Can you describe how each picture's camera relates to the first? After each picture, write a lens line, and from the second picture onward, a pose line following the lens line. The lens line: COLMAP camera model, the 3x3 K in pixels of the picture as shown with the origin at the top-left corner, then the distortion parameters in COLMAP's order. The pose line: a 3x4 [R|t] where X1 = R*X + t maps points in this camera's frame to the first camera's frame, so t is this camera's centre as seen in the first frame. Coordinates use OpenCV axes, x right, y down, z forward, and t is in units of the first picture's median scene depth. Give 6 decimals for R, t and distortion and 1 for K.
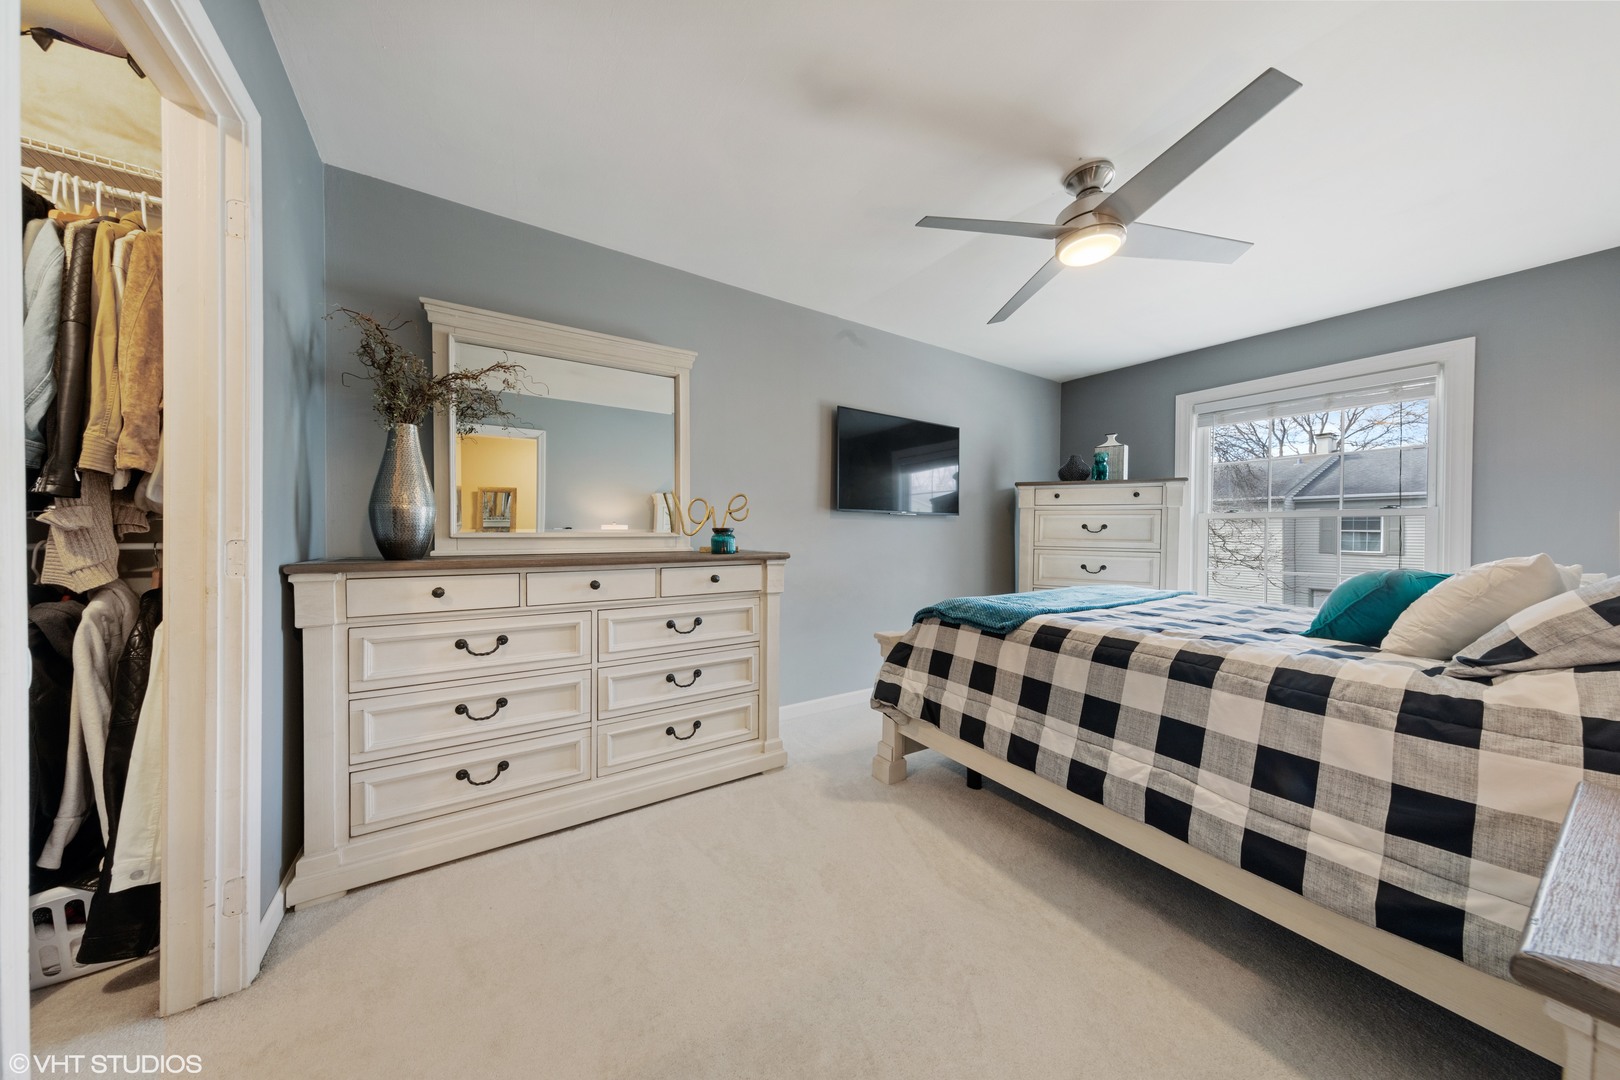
lens RADIAL K [[520.4, 0, 811.5], [0, 520.4, 538.8], [0, 0, 1]] dist [0.000649, 0.000013]
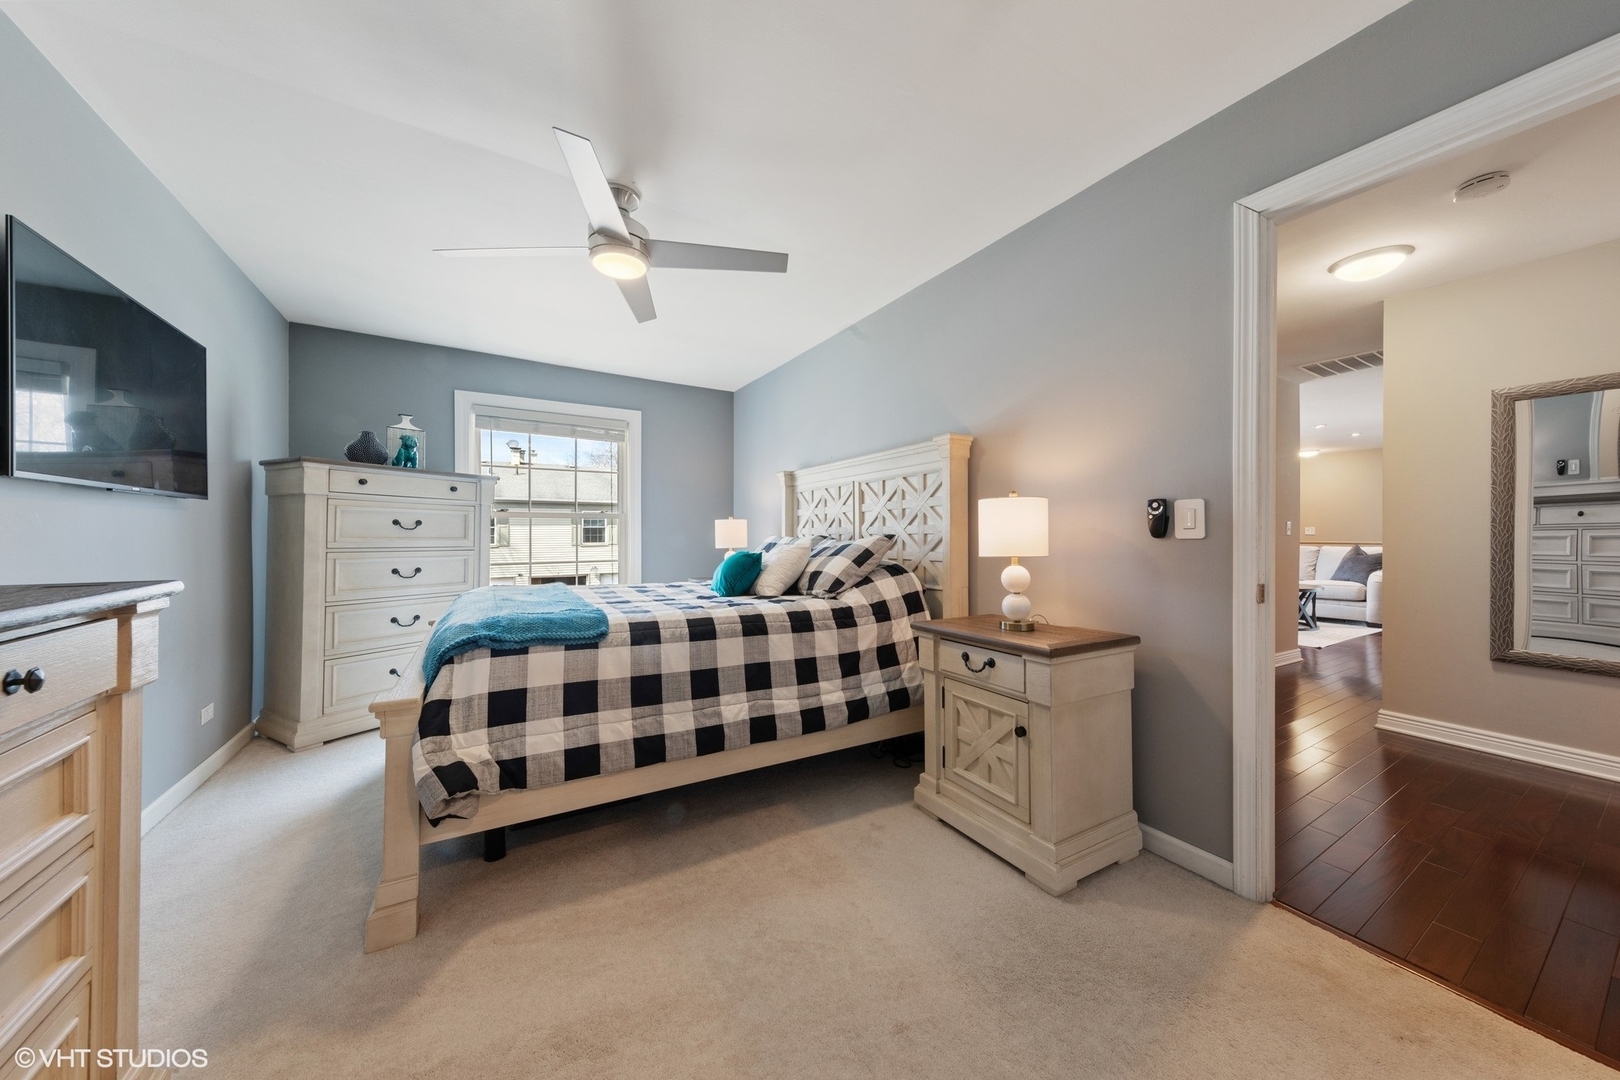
lens RADIAL K [[534.8, 0, 810.9], [0, 534.8, 530.8], [0, 0, 1]] dist [-0.000533, 0.000120]
pose [[0.020628, -0.000232, 0.999787, -0.536114], [0.007019, 0.999975, 0.000088, -0.010019], [-0.999763, 0.007015, 0.020629, 0.572111]]
